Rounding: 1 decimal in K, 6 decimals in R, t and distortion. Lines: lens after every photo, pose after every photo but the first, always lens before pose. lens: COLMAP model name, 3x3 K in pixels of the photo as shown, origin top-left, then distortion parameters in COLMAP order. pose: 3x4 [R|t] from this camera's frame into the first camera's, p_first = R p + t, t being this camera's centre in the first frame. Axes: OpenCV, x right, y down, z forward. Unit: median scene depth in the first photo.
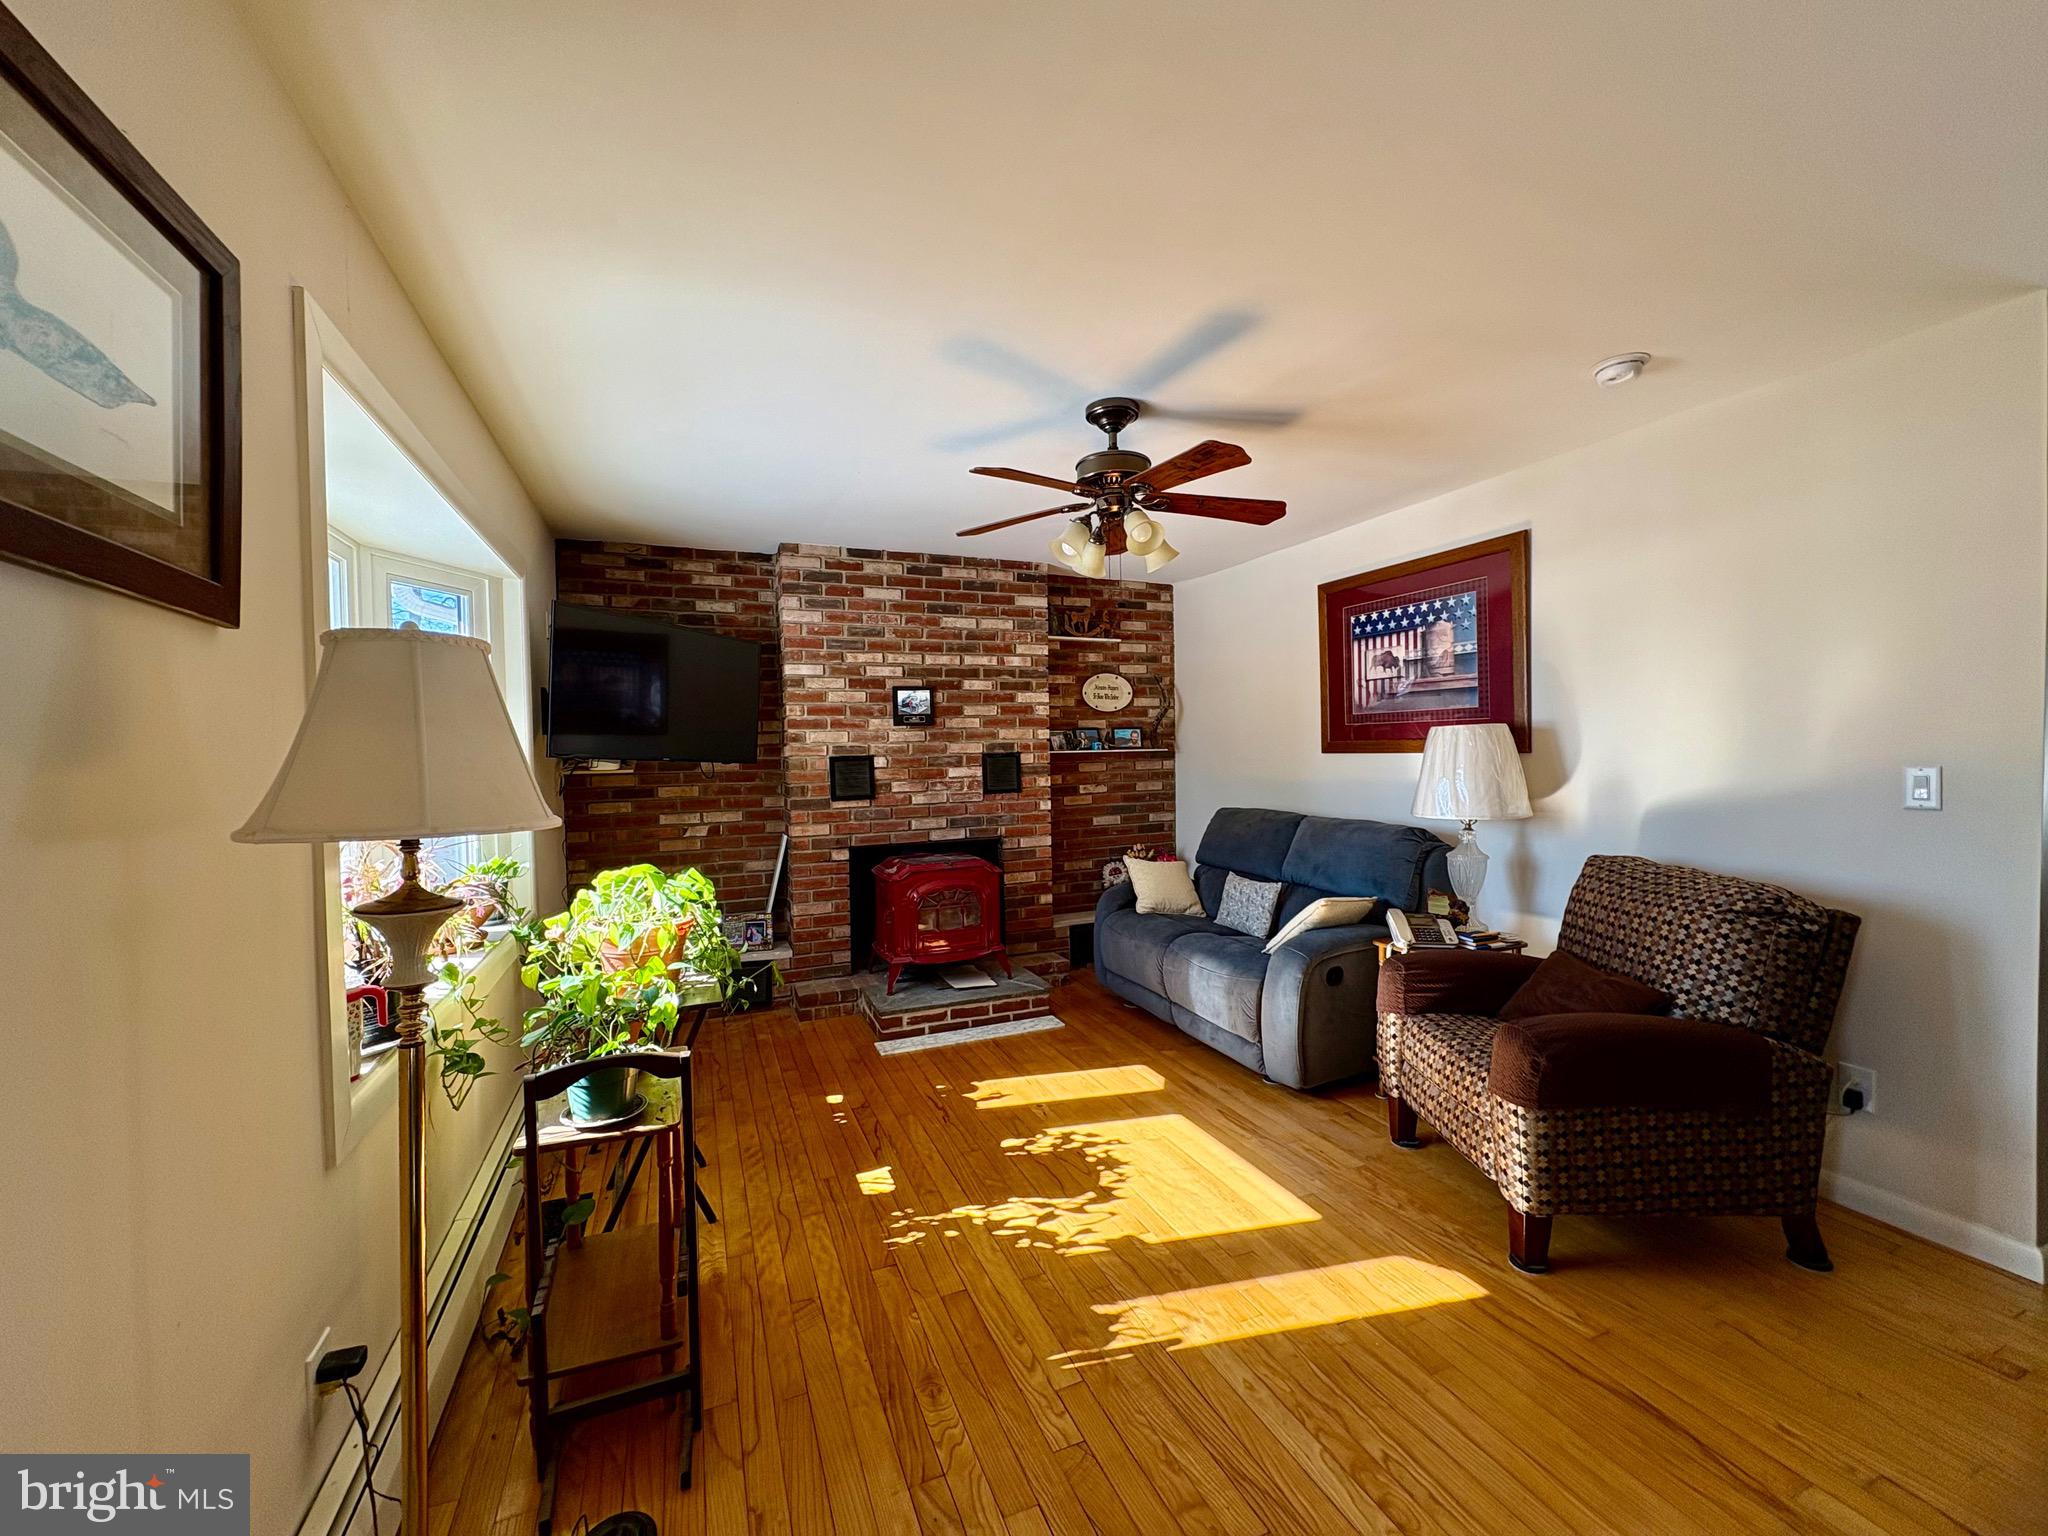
lens RADIAL K [[810.5, 0, 1018.2], [0, 810.5, 762.8], [0, 0, 1]] dist [0.009816, -0.000726]
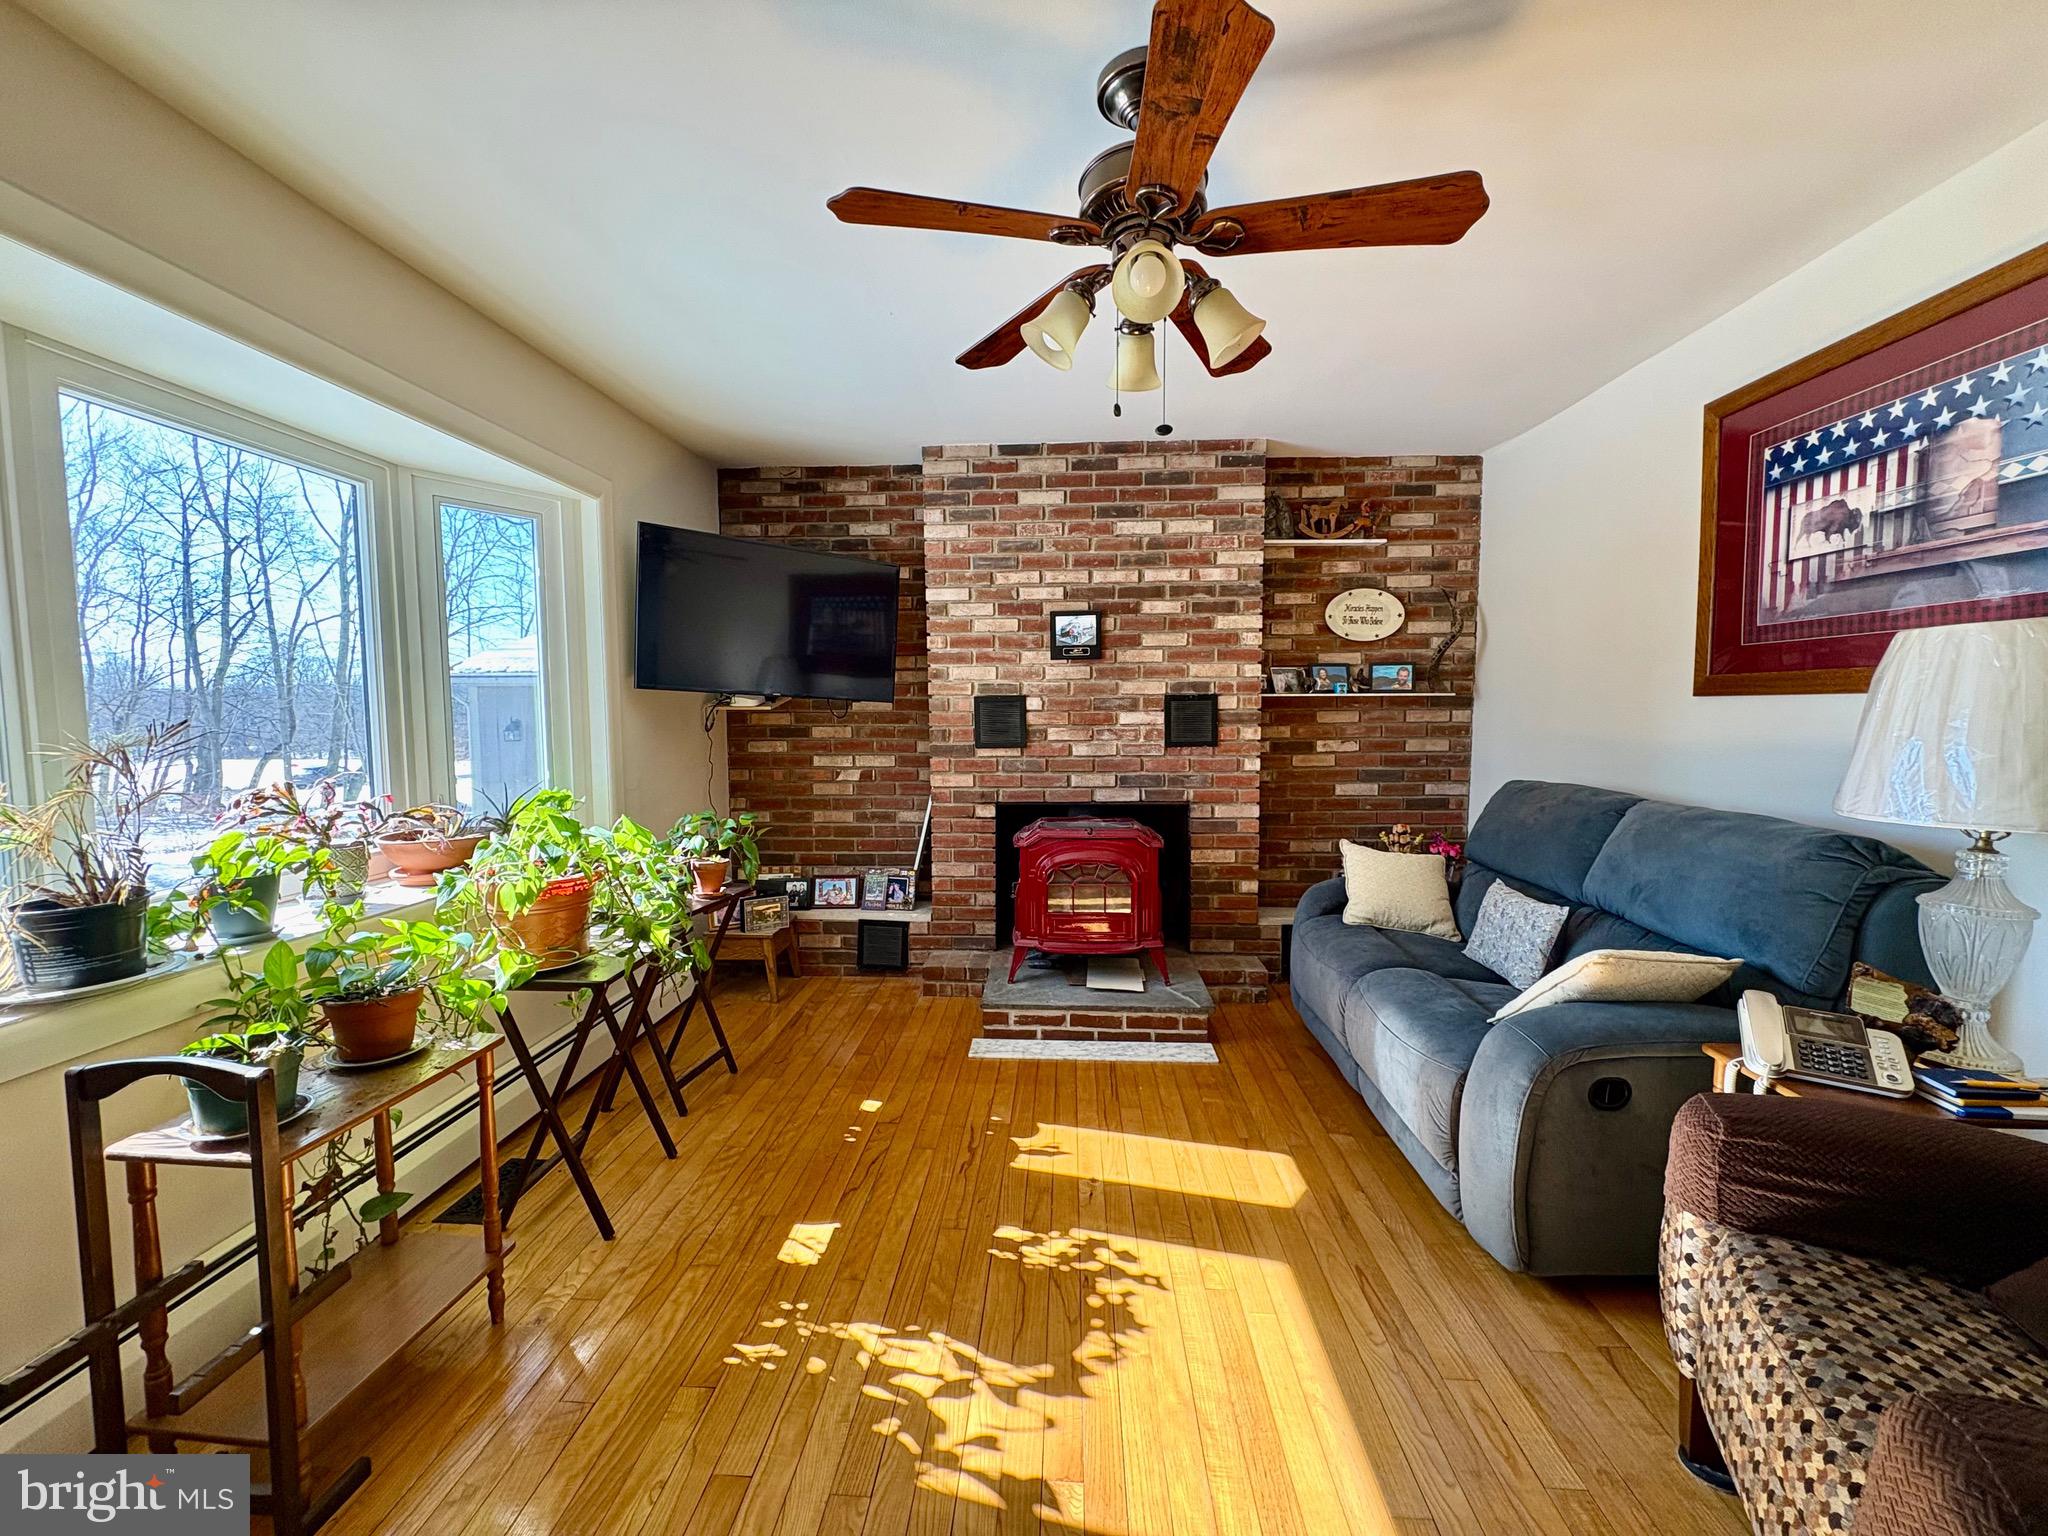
lens RADIAL K [[810.5, 0, 1026.5], [0, 810.5, 762.3], [0, 0, 1]] dist [0.009816, -0.000726]
pose [[0.903823, 0.043089, -0.425732, 0.195956], [-0.019673, 0.998049, 0.059248, 0.011054], [0.427455, -0.045174, 0.902907, 0.262076]]
